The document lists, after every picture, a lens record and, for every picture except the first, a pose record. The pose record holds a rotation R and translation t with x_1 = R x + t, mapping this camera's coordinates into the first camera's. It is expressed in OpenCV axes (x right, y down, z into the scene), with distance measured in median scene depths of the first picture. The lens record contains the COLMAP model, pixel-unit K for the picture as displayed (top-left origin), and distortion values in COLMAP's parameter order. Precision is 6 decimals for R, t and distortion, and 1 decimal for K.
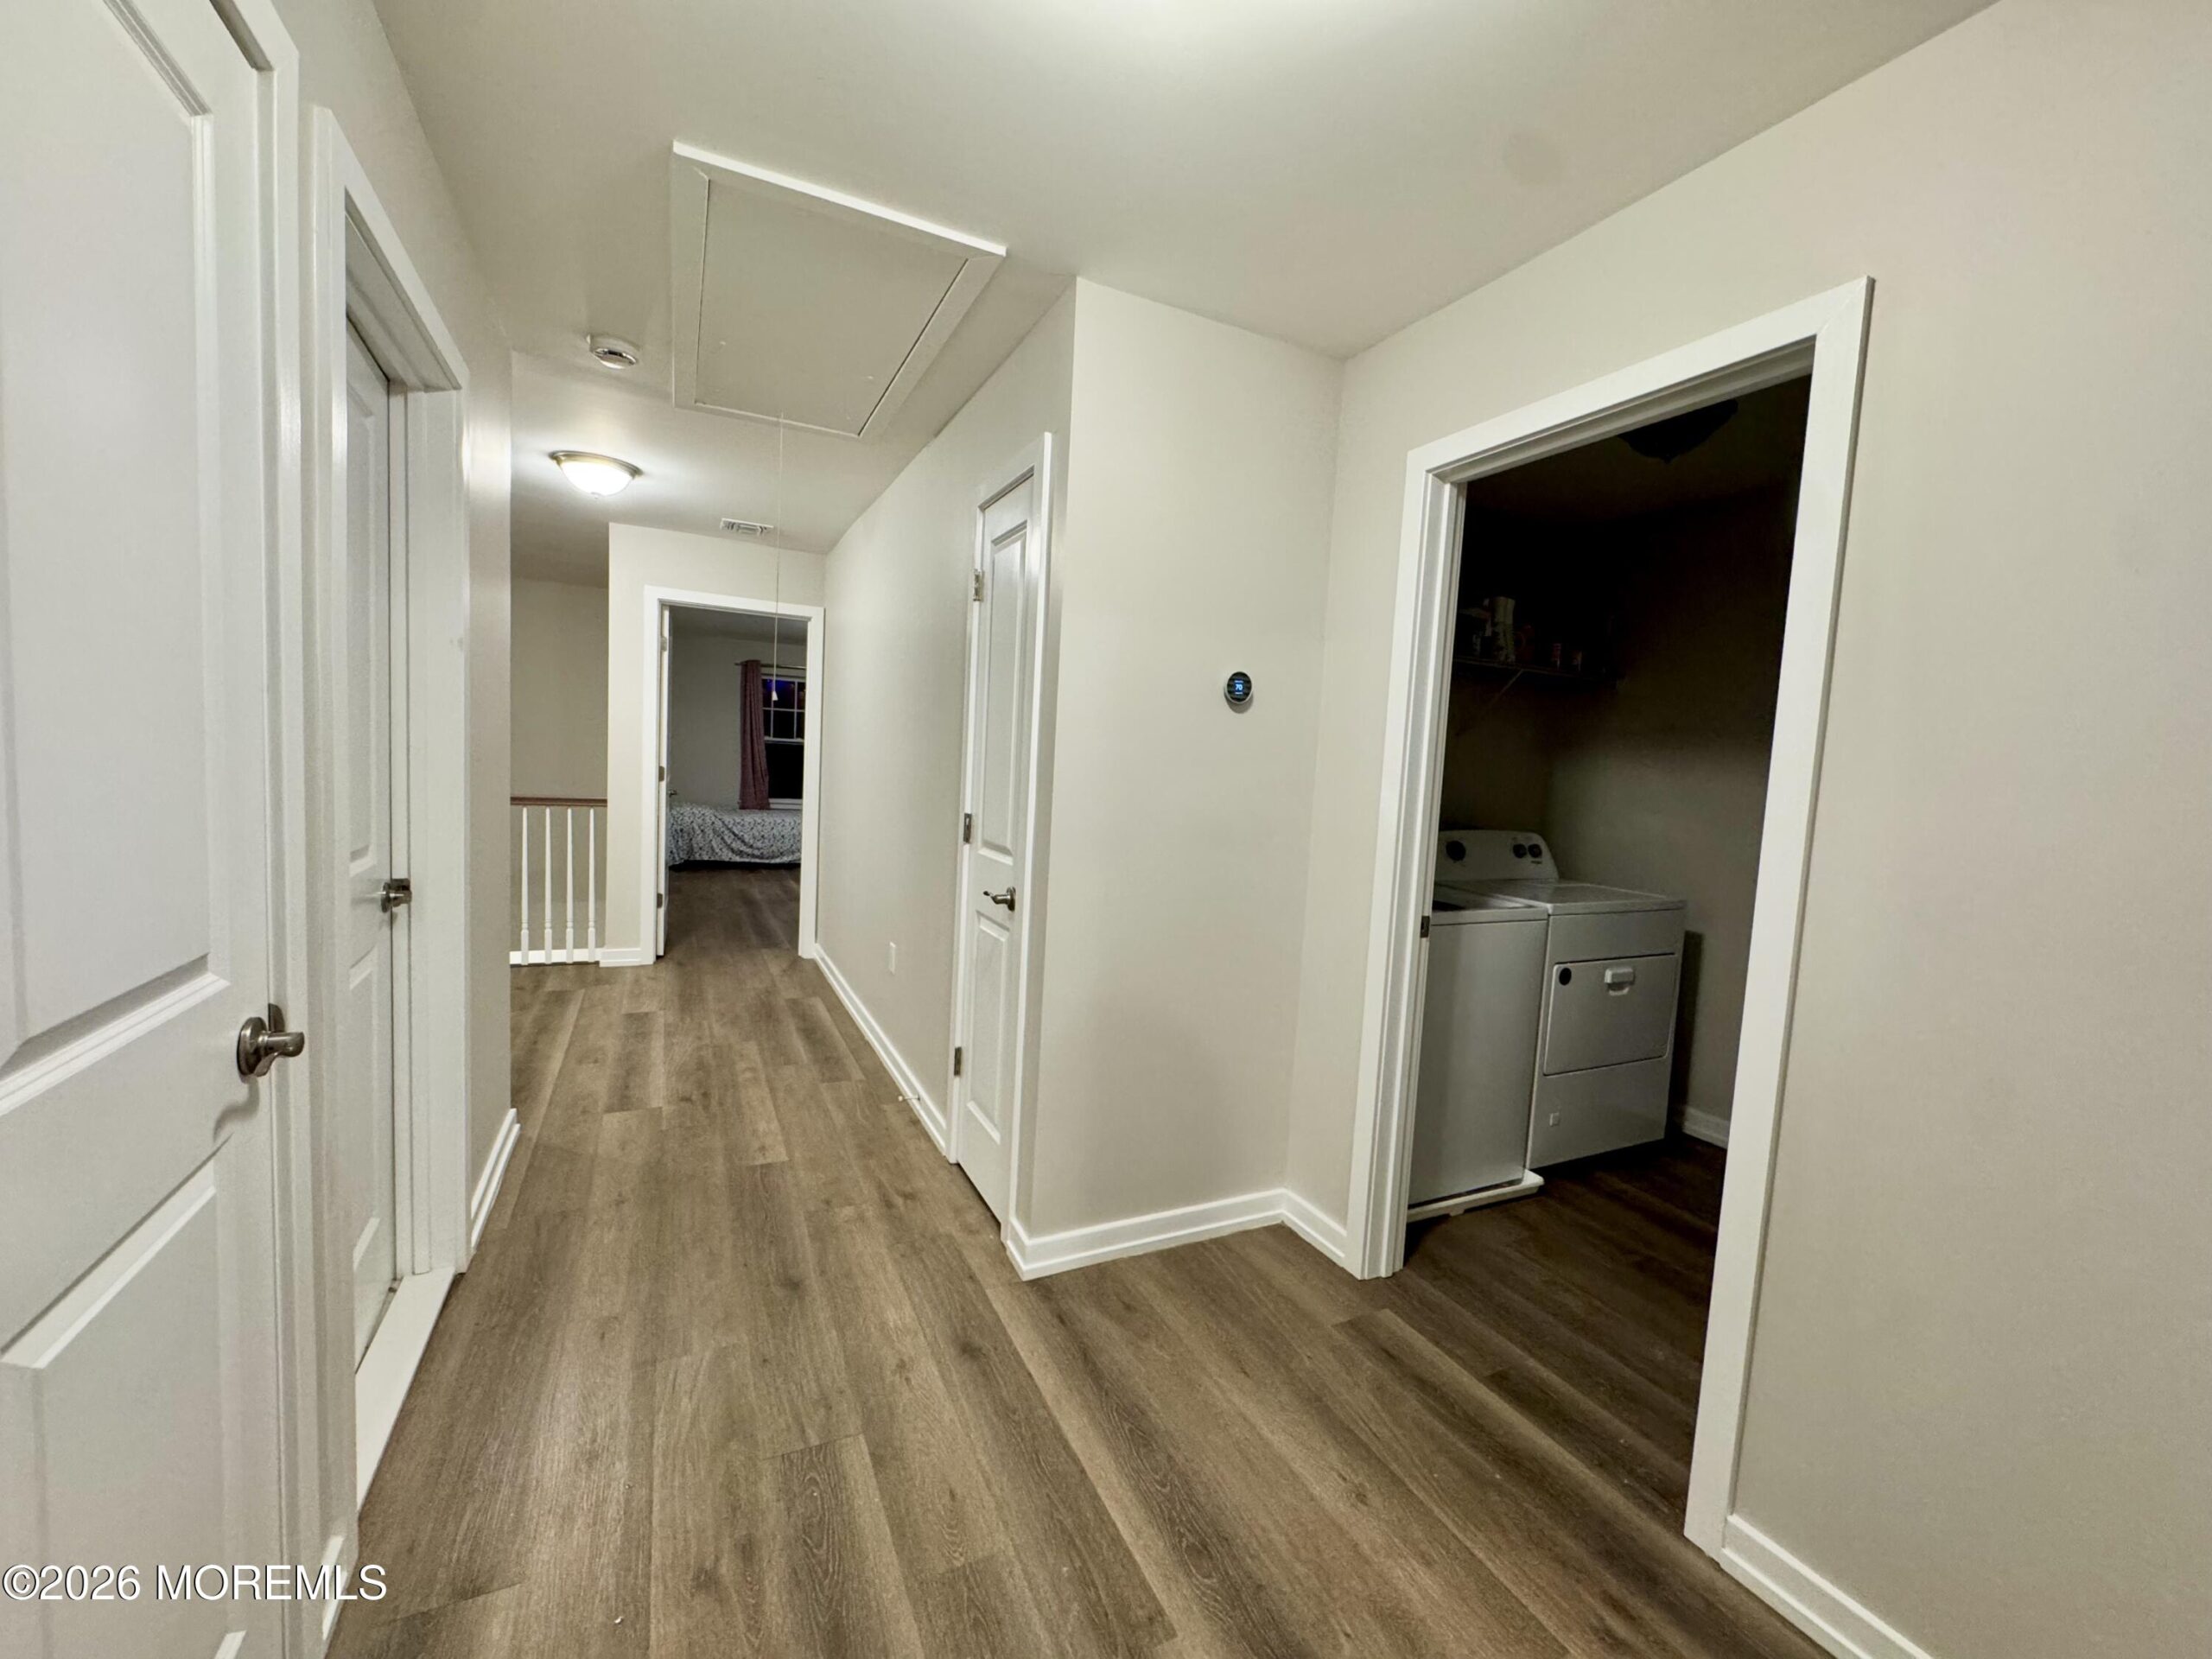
lens RADIAL K [[886.4, 0, 1102.6], [0, 886.4, 818.5], [0, 0, 1]] dist [0.000407, -0.000234]
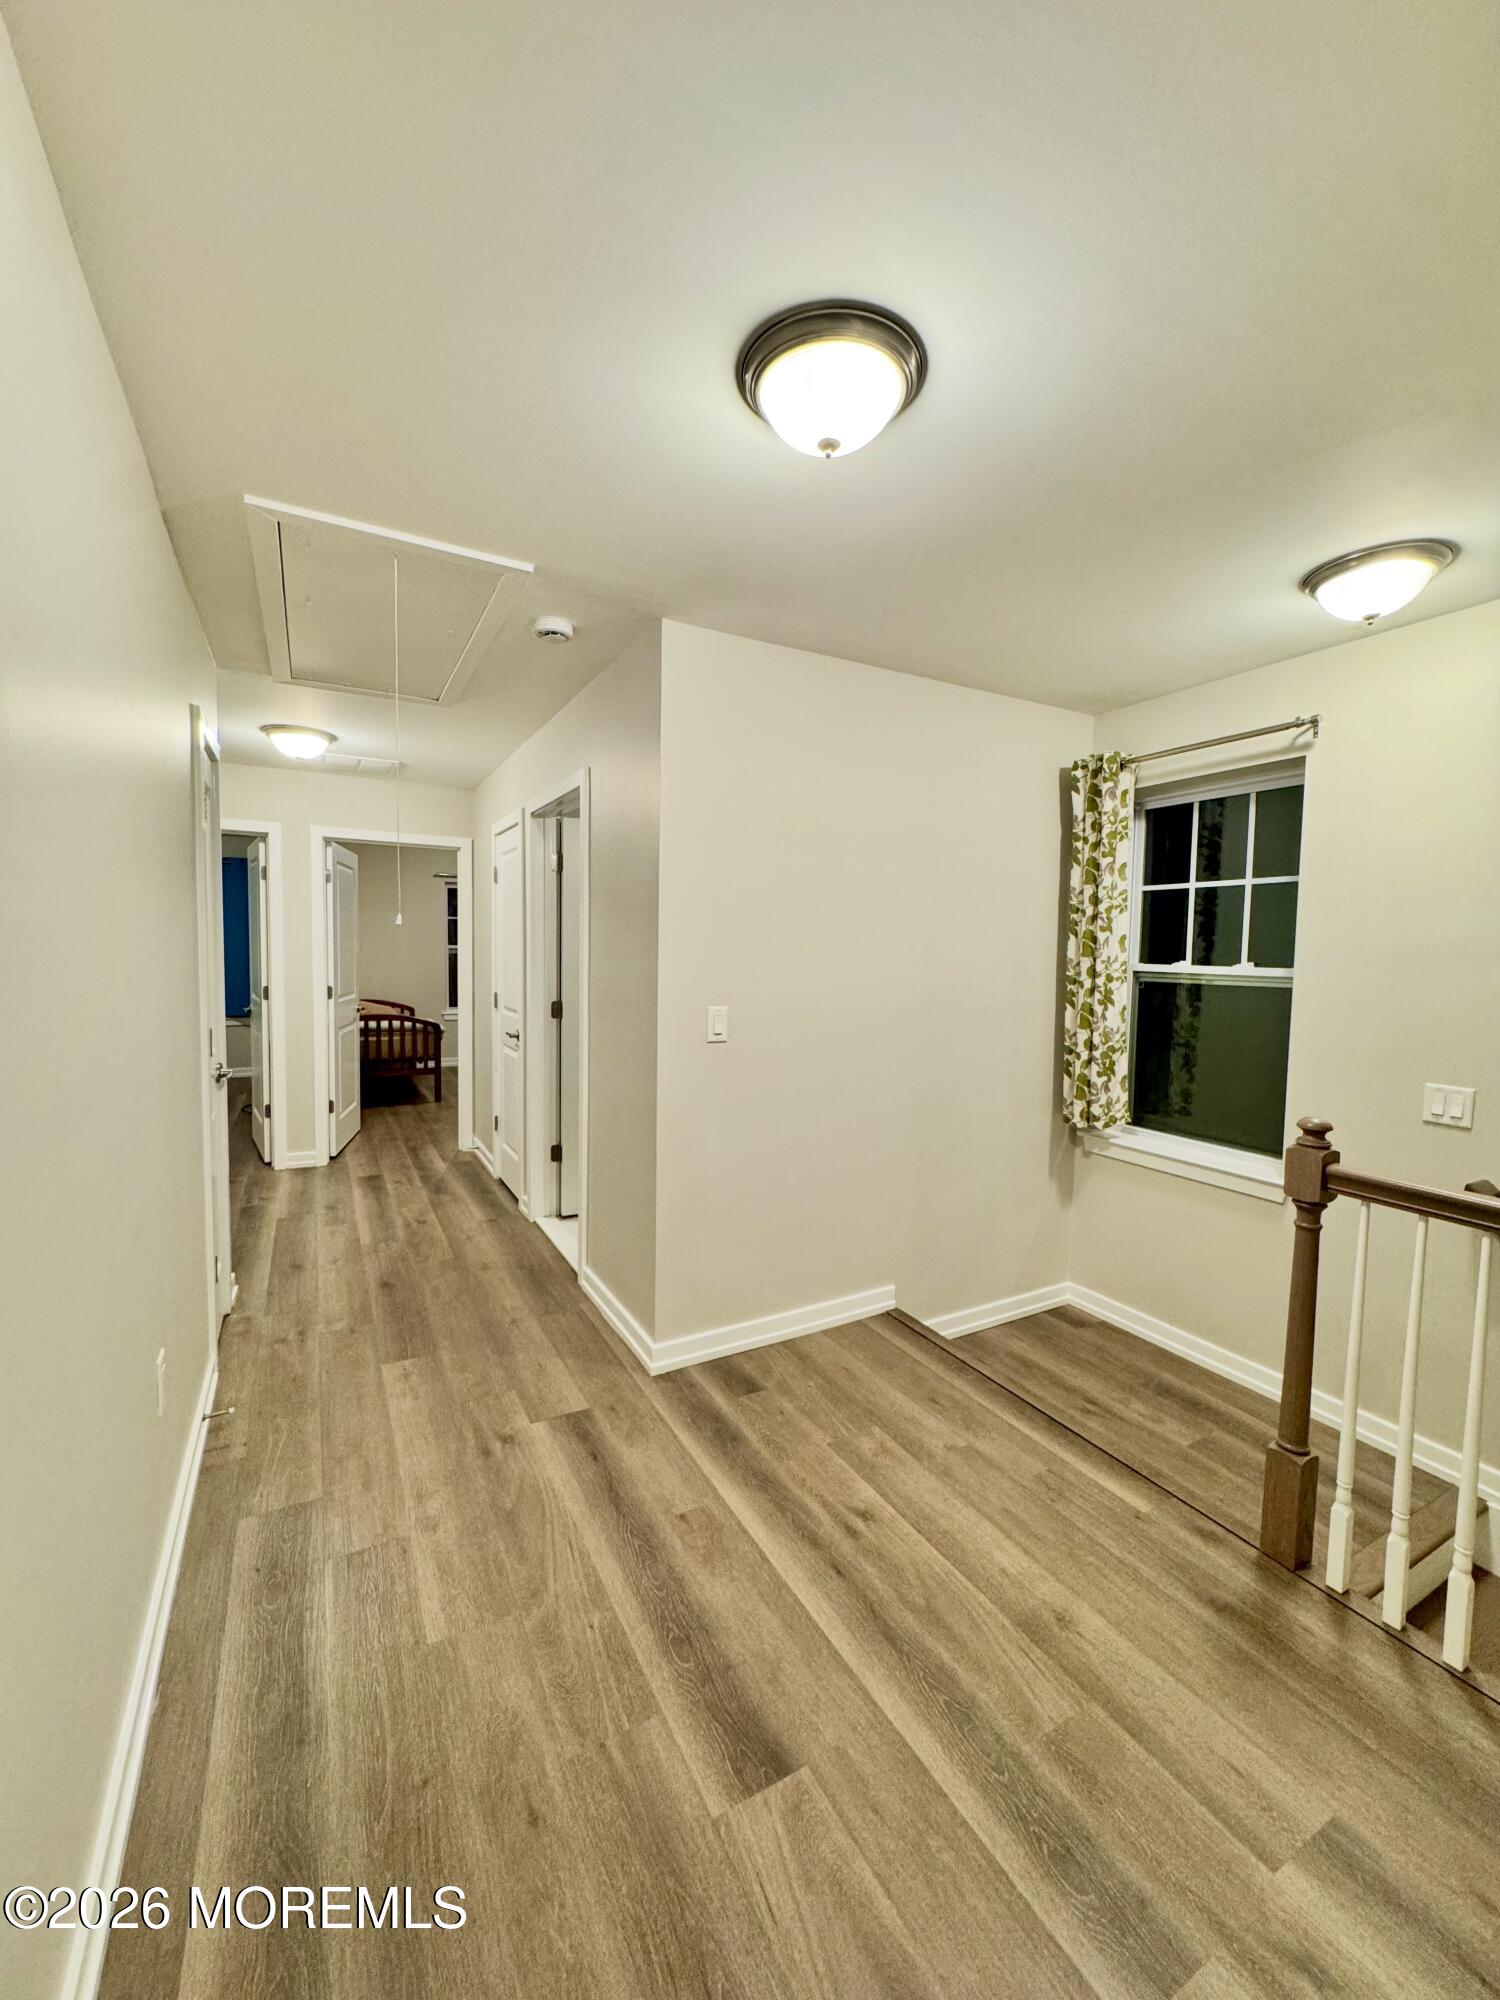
lens RADIAL K [[801.4, 0, 753.2], [0, 801.4, 1010.1], [0, 0, 1]] dist [0.000407, -0.000234]
pose [[-0.996521, -0.062757, -0.054842, -0.639305], [-0.069859, 0.987824, 0.139011, -0.176189], [0.045450, 0.142358, -0.988771, 1.696215]]
